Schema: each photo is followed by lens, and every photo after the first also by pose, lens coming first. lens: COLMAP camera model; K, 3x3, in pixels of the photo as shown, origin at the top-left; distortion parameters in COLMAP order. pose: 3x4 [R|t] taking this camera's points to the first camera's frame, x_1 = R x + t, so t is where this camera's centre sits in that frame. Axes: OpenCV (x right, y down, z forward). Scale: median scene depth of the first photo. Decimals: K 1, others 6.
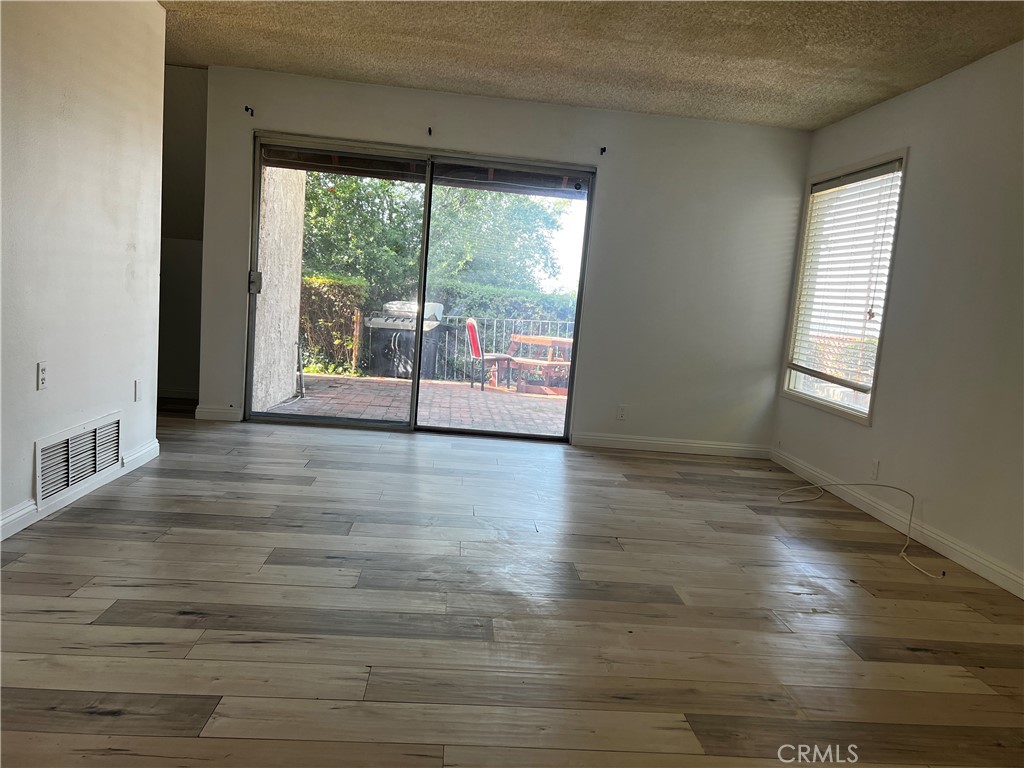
lens RADIAL K [[777.6, 0, 515.5], [0, 777.6, 385.0], [0, 0, 1]] dist [0.034222, -0.033223]
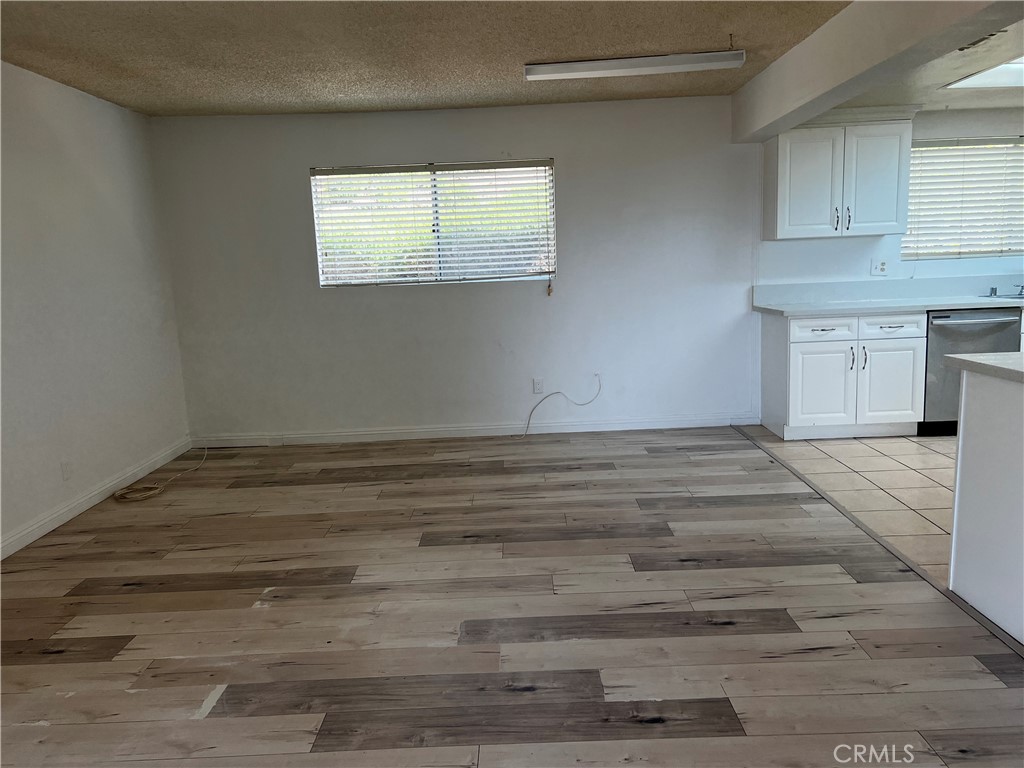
lens RADIAL K [[777.6, 0, 513.6], [0, 777.6, 388.8], [0, 0, 1]] dist [0.034222, -0.033223]
pose [[-0.996356, -0.054126, 0.065919, -0.172788], [-0.033393, 0.958700, 0.282451, -0.360397], [-0.078484, 0.279220, -0.957014, 2.089941]]
